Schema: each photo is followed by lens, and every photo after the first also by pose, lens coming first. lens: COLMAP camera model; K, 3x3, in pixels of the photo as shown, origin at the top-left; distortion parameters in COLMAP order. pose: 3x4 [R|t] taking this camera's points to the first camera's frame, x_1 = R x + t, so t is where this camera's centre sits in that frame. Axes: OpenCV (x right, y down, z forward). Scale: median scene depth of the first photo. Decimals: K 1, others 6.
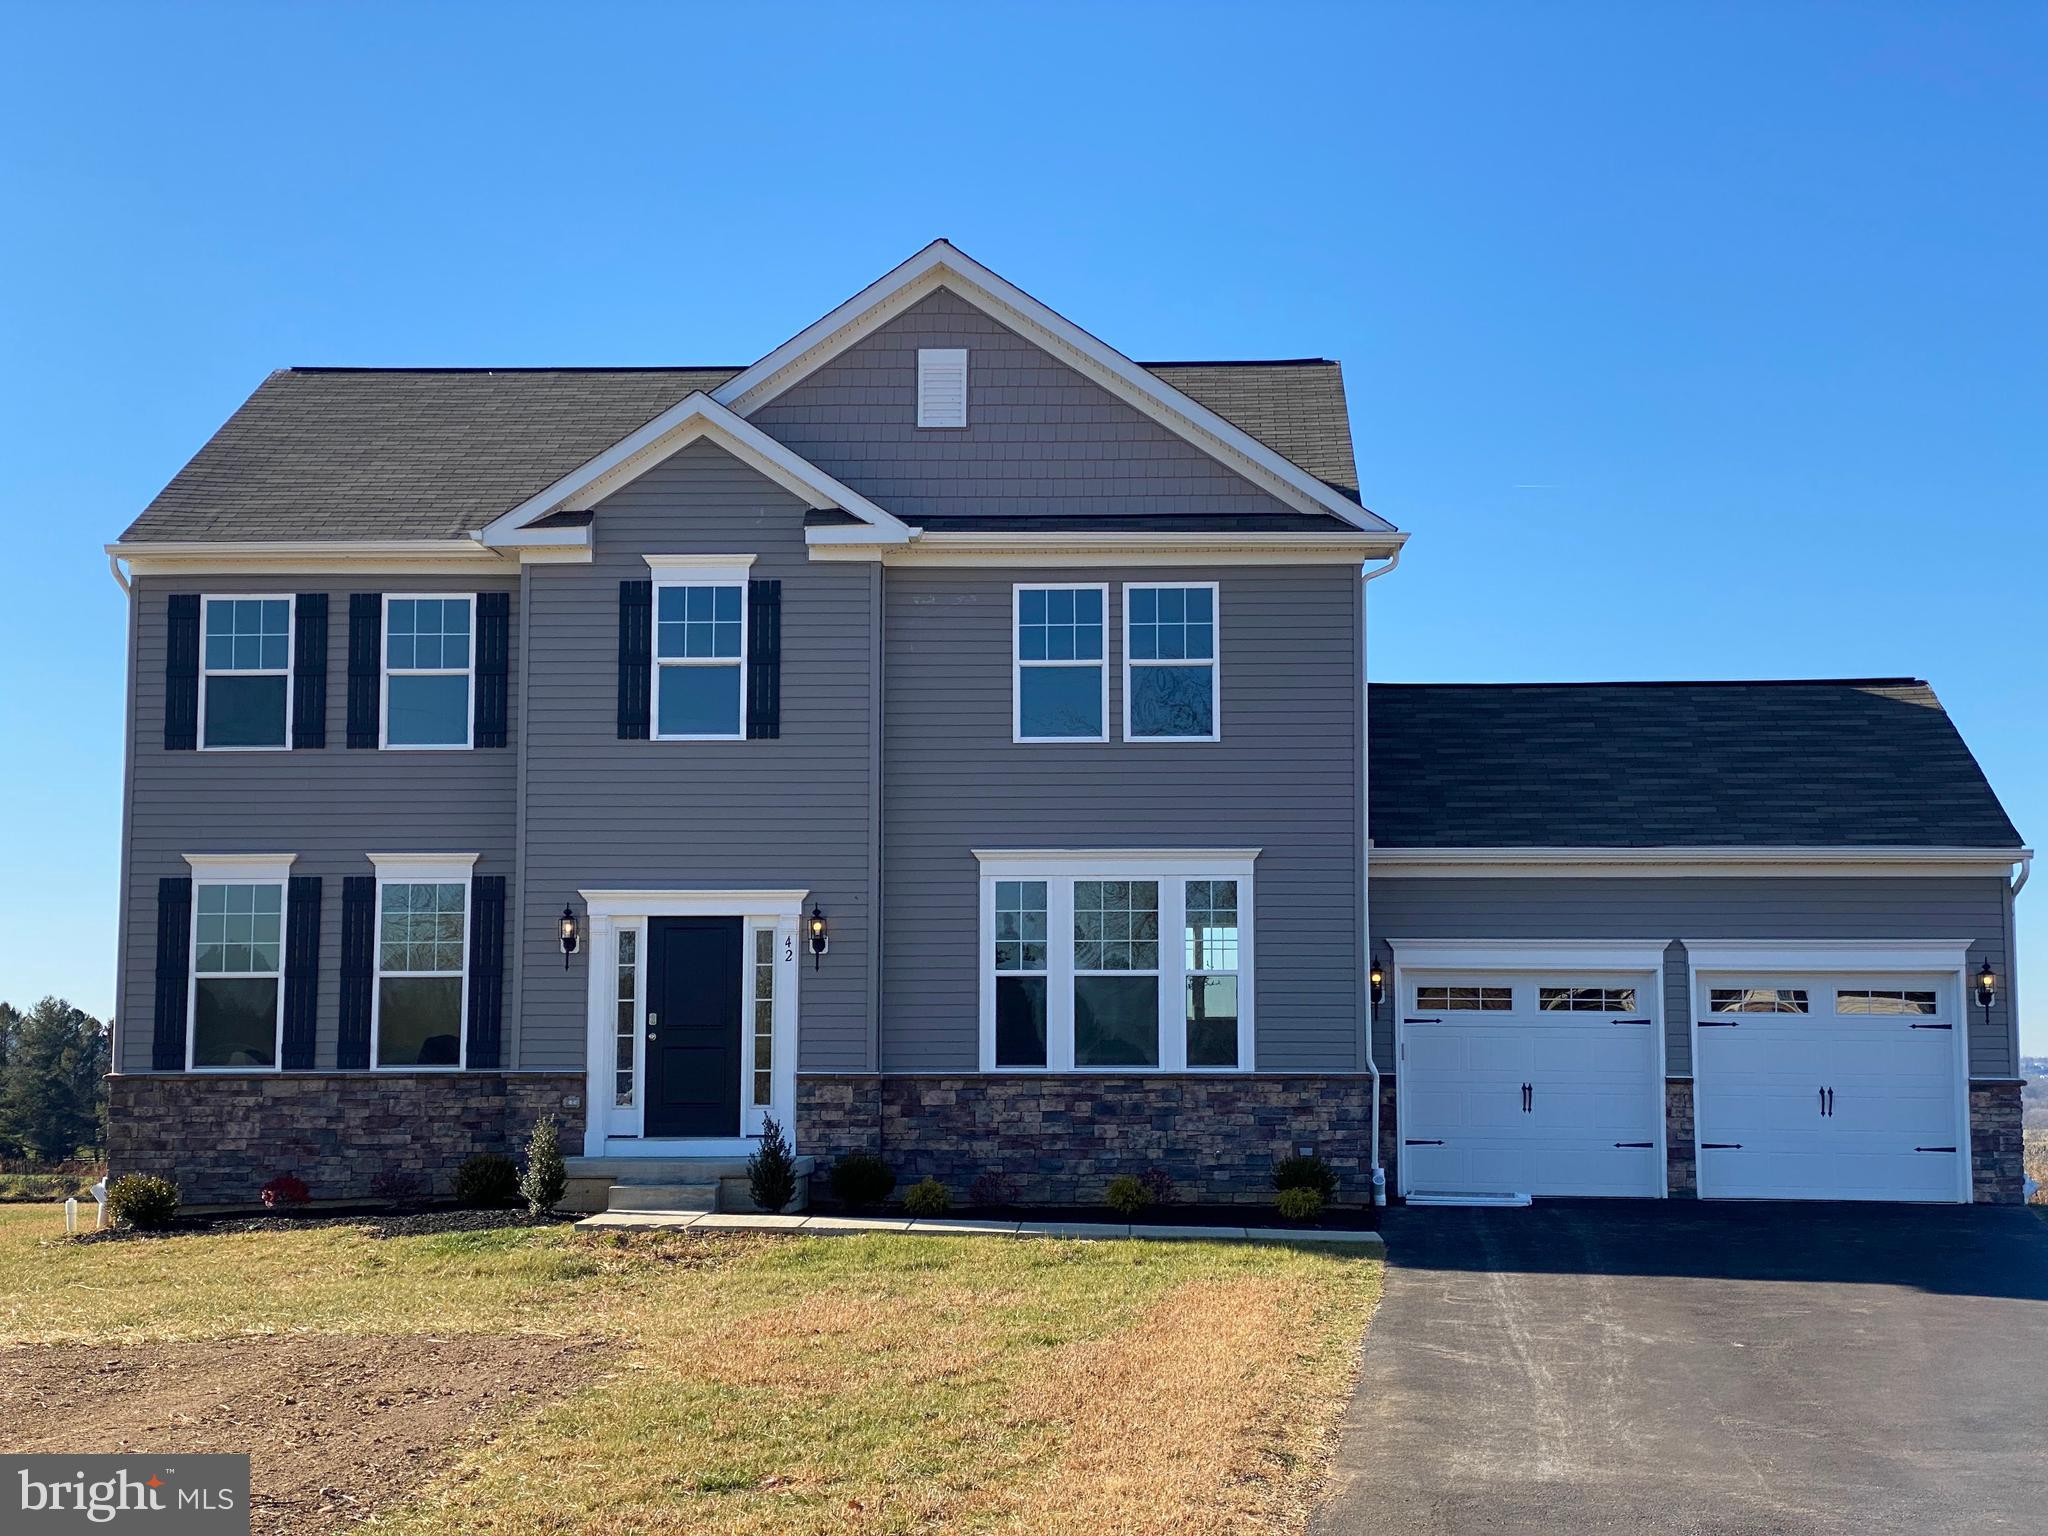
lens RADIAL K [[3015.1, 0, 1050.0], [0, 3015.1, 728.9], [0, 0, 1]] dist [0.119662, 0.000000]
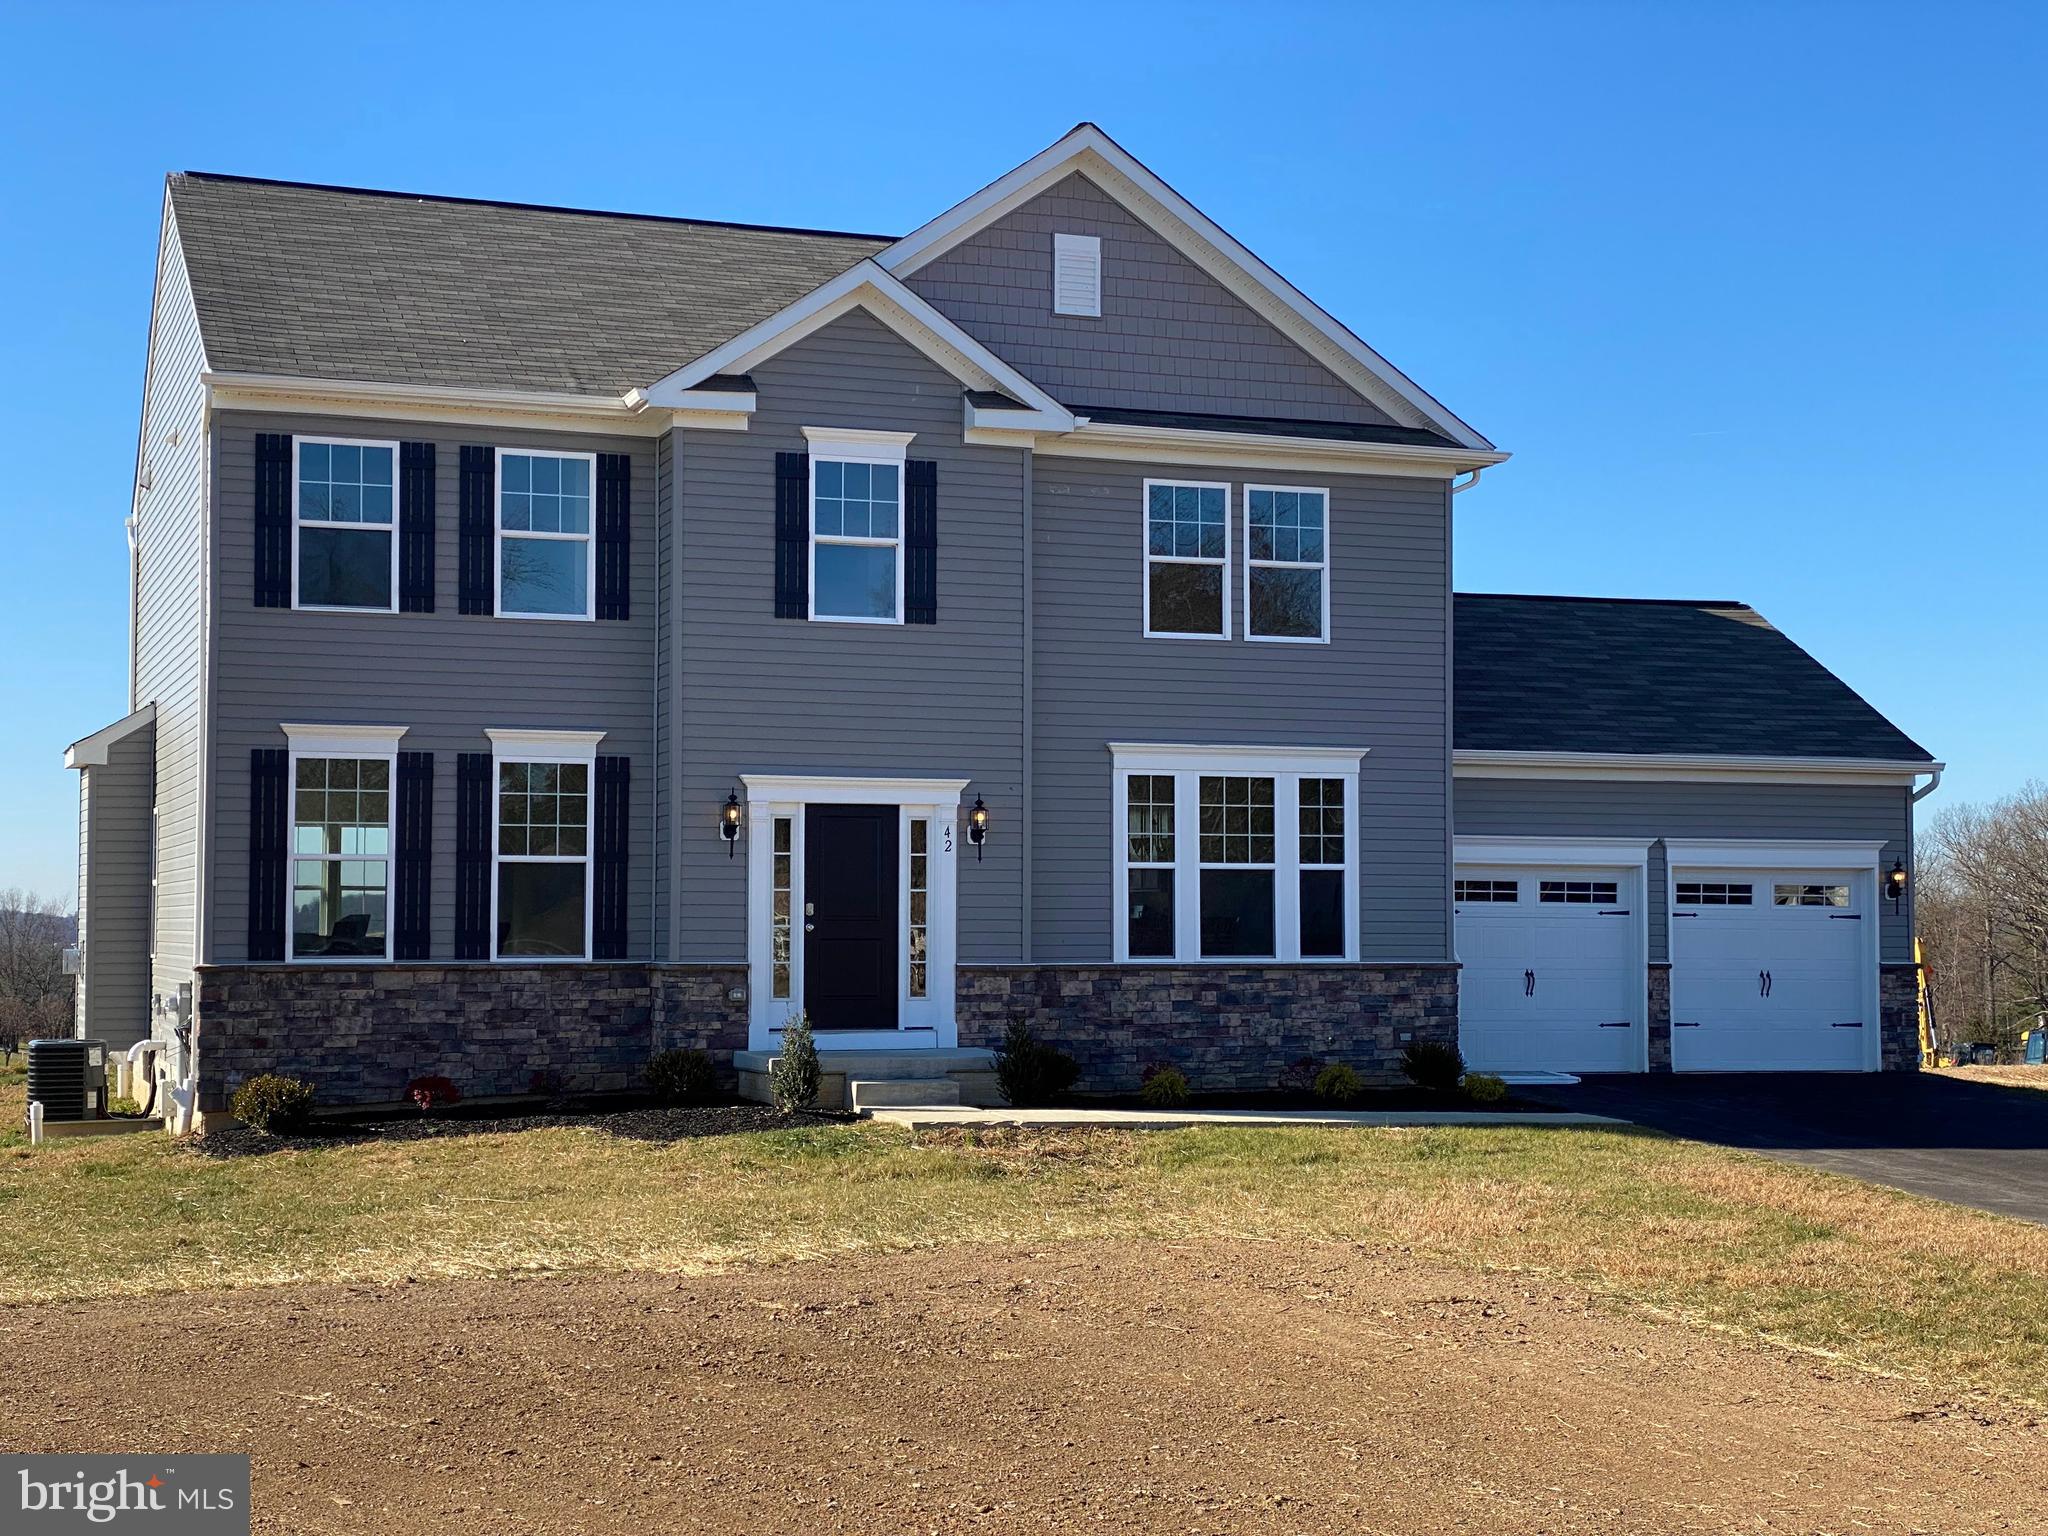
lens RADIAL K [[3015.1, 0, 1042.4], [0, 3015.1, 754.7], [0, 0, 1]] dist [0.119662, 0.000000]
pose [[0.922190, 0.022931, 0.386057, -0.429128], [-0.045066, 0.997812, 0.048385, -0.003518], [-0.384102, -0.062019, 0.921205, 0.081572]]
